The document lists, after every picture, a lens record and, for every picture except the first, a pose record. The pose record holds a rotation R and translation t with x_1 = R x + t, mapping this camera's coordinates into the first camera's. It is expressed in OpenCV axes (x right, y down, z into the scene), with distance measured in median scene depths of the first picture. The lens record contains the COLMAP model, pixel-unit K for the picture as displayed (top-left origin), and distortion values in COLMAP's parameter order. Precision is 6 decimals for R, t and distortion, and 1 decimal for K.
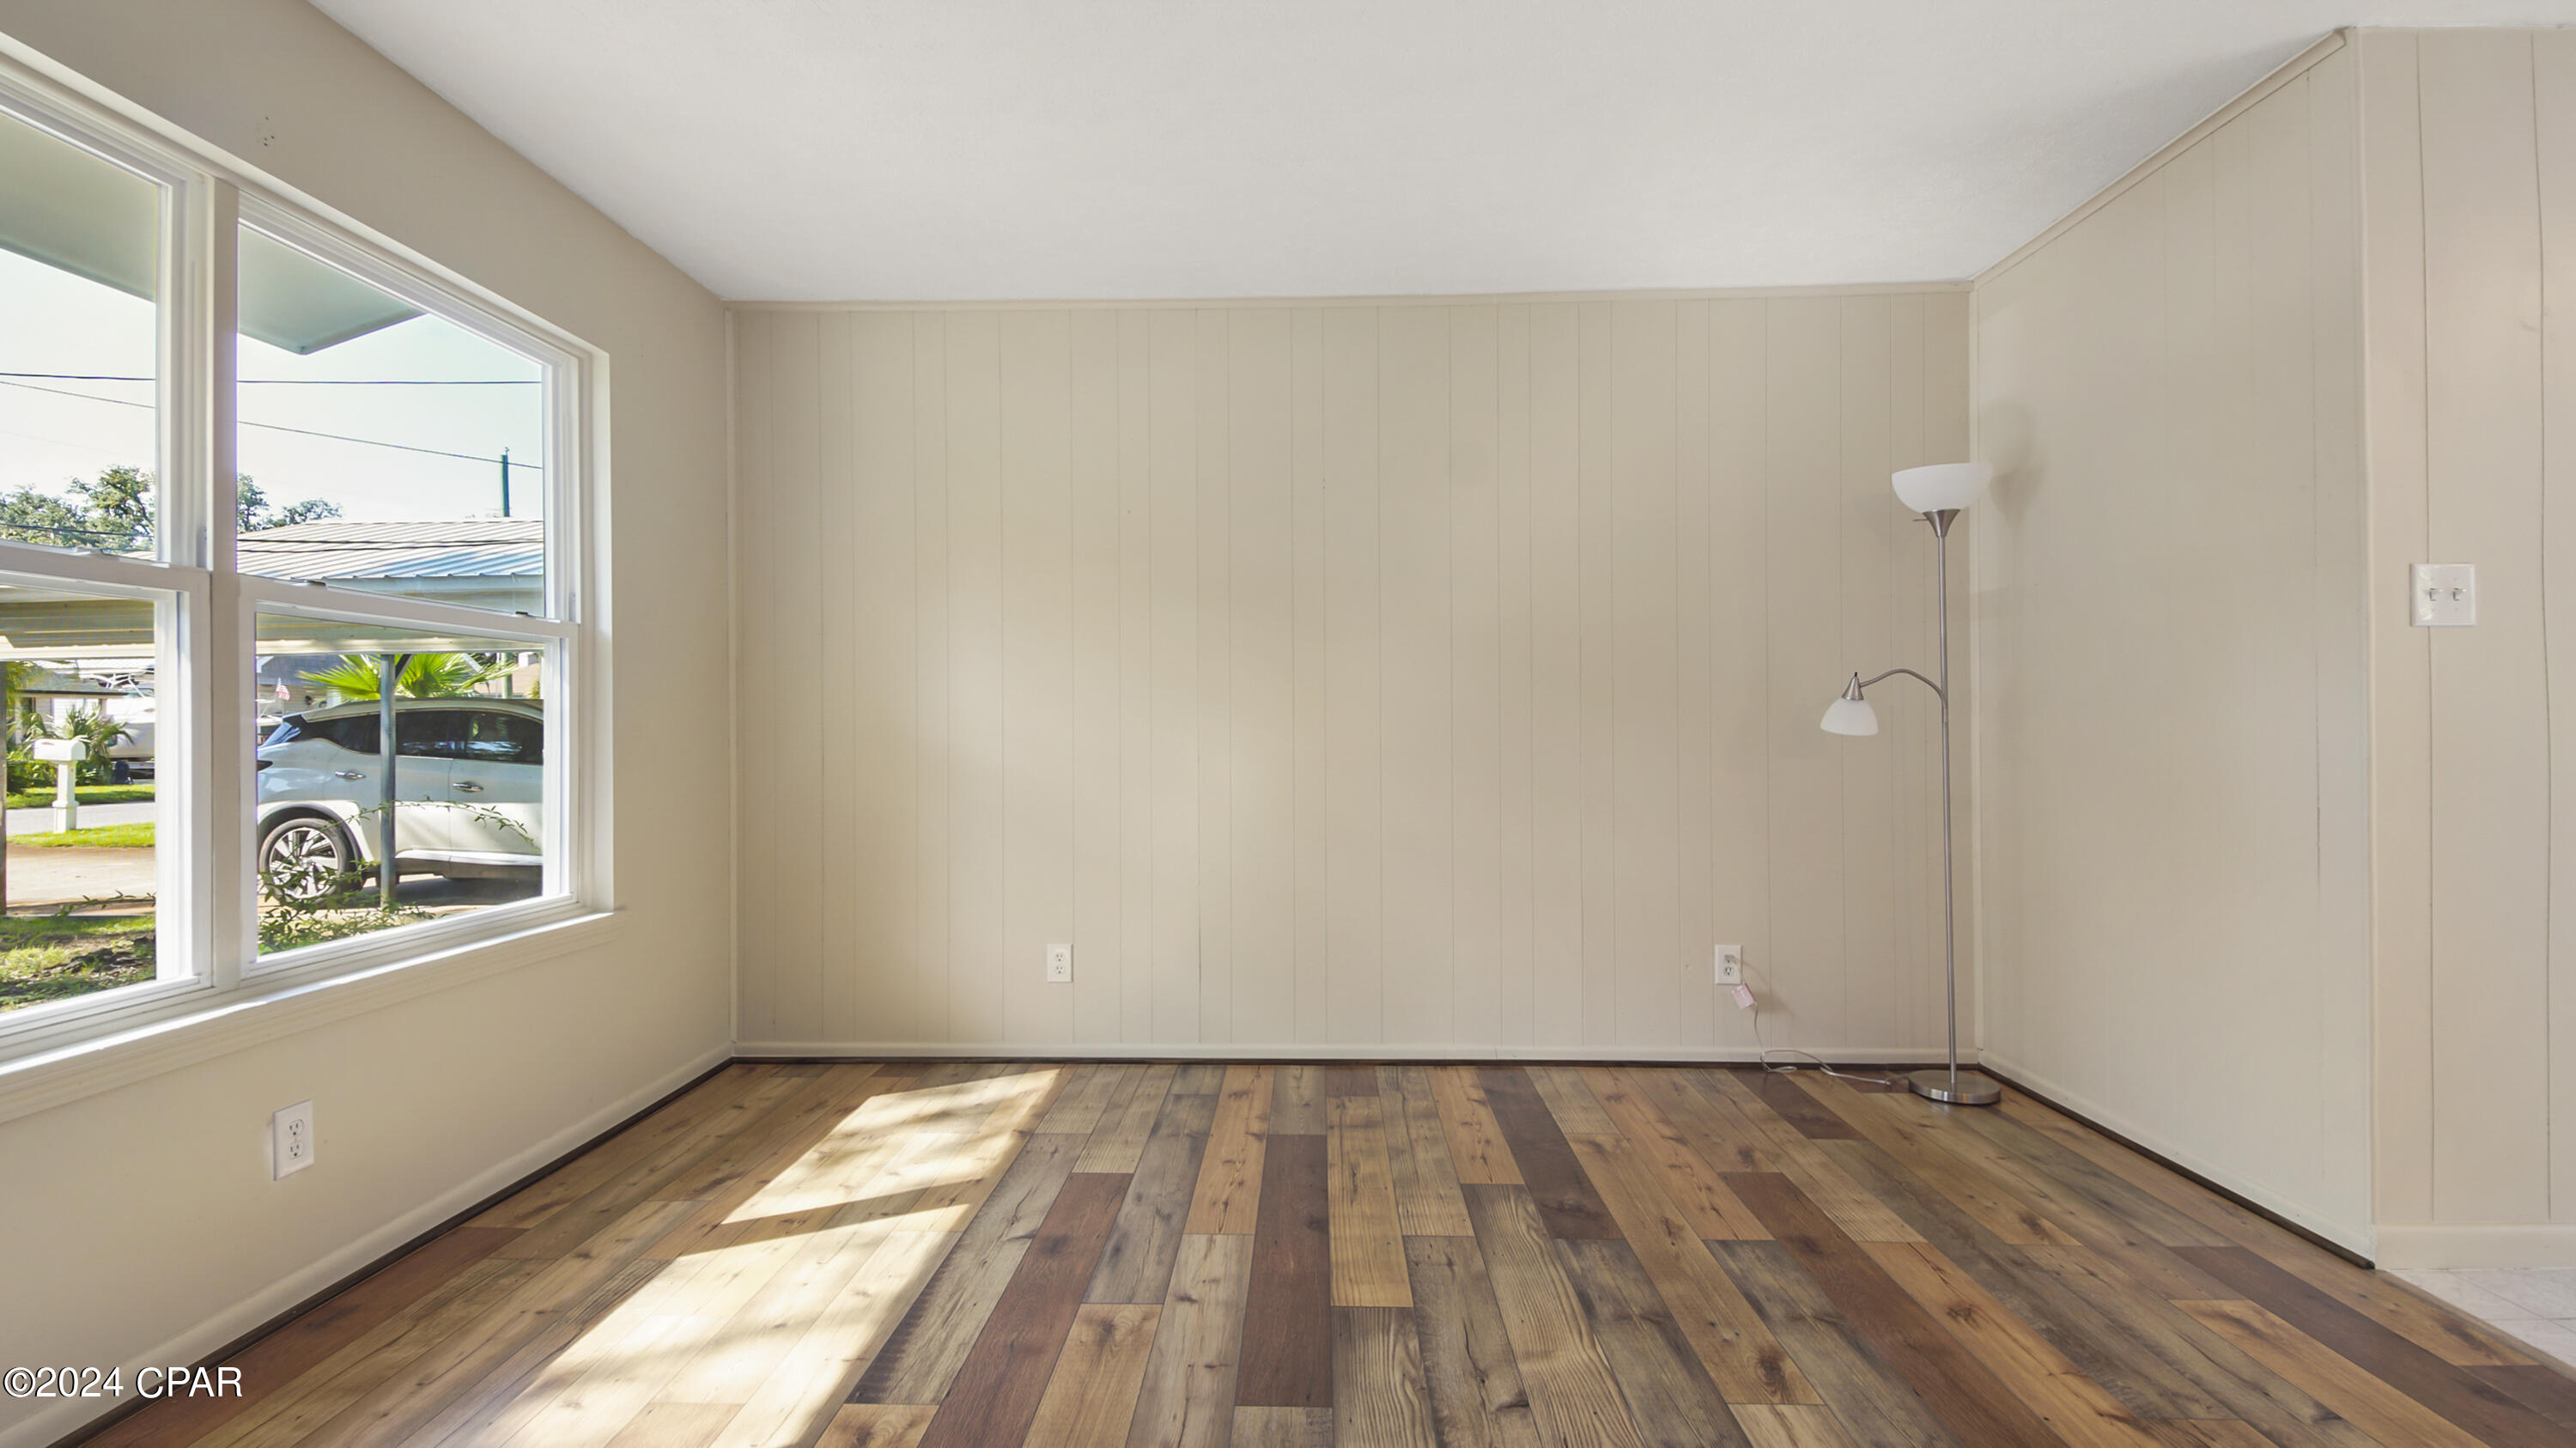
lens RADIAL K [[1138.0, 0, 1288.0], [0, 1138.0, 724.0], [0, 0, 1]] dist [0.003648, -0.000009]
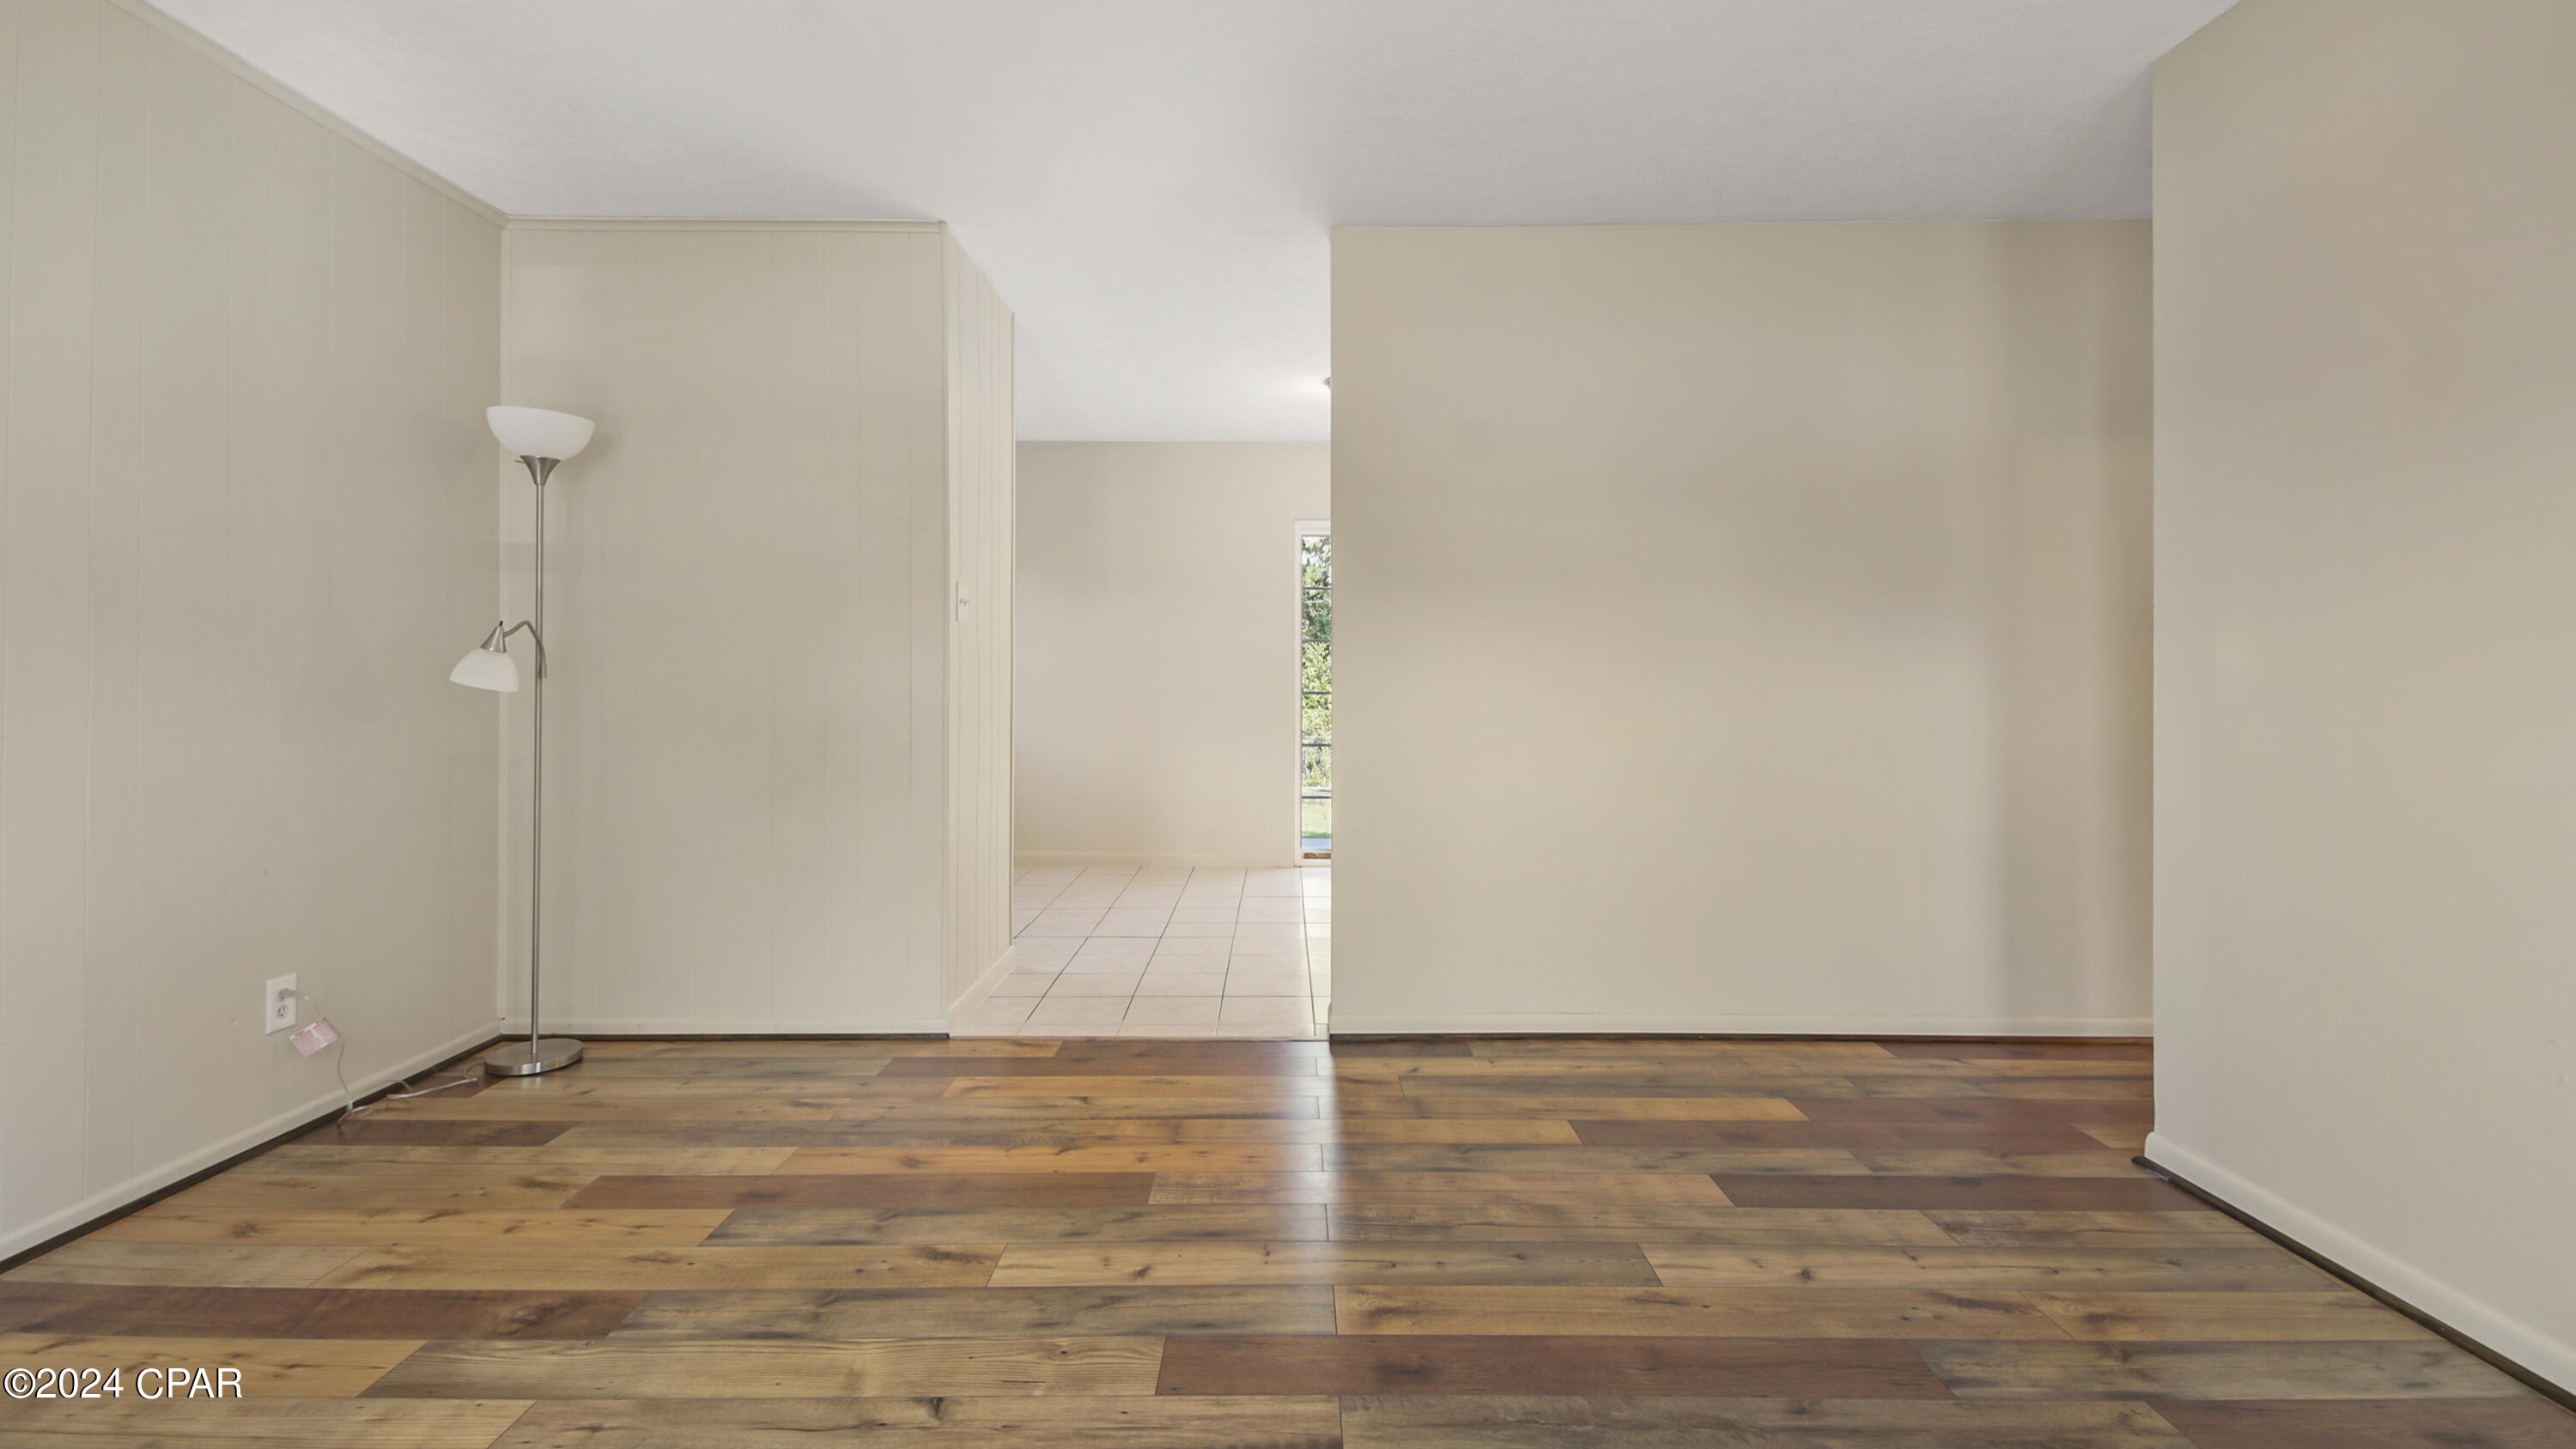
lens RADIAL K [[1133.6, 0, 1285.5], [0, 1133.6, 686.3], [0, 0, 1]] dist [-0.014850, -0.000542]
pose [[-0.045785, 0.003186, 0.998946, -0.593790], [-0.002256, 0.999992, -0.003293, 0.010938], [-0.998949, -0.002405, -0.045778, 0.617697]]
